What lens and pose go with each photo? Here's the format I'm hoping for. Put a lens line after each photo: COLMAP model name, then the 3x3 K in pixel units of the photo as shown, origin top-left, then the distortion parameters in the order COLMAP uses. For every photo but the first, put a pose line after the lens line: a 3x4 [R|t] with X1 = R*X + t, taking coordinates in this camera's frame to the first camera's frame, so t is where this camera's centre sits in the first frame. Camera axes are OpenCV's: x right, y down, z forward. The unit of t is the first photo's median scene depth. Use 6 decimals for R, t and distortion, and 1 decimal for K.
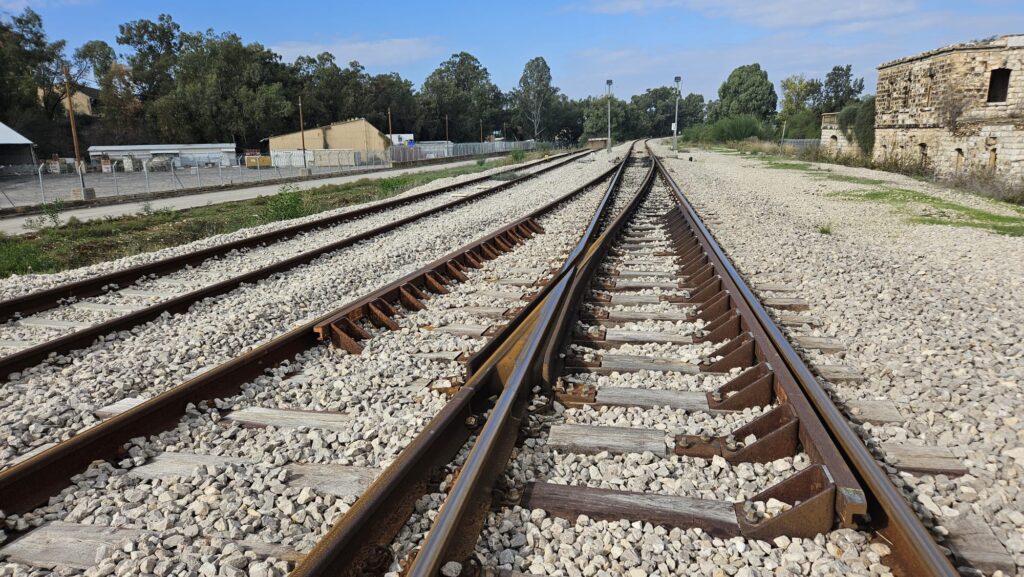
lens RADIAL K [[688.0, 0, 506.2], [0, 688.0, 294.6], [0, 0, 1]] dist [0.078542, -0.051155]
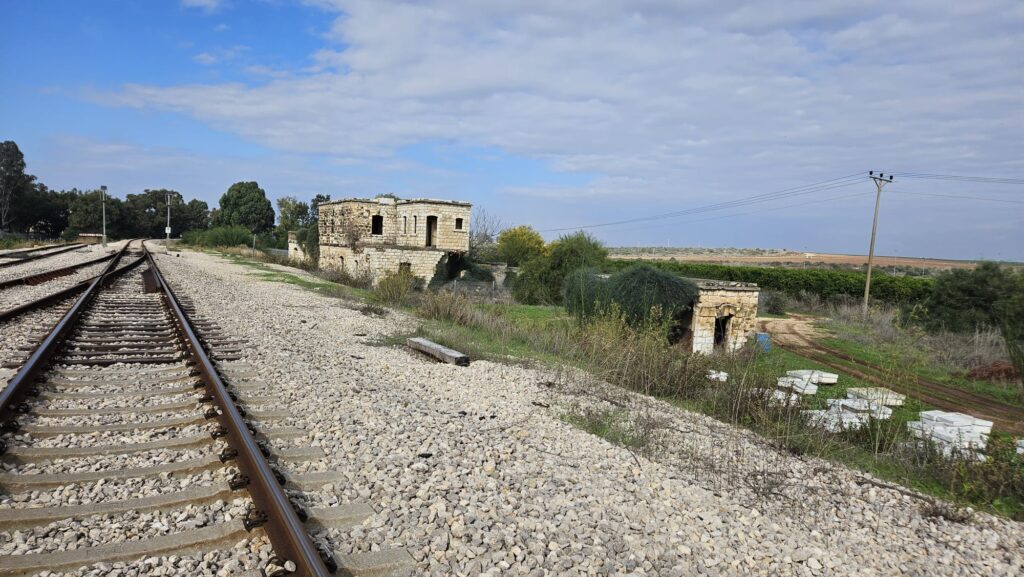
lens RADIAL K [[688.0, 0, 506.2], [0, 688.0, 294.6], [0, 0, 1]] dist [0.078542, -0.051155]
pose [[0.782459, 0.025319, 0.622187, -0.051068], [0.070178, 0.989222, -0.128509, 0.067059], [-0.618735, 0.144217, 0.772249, -0.290764]]
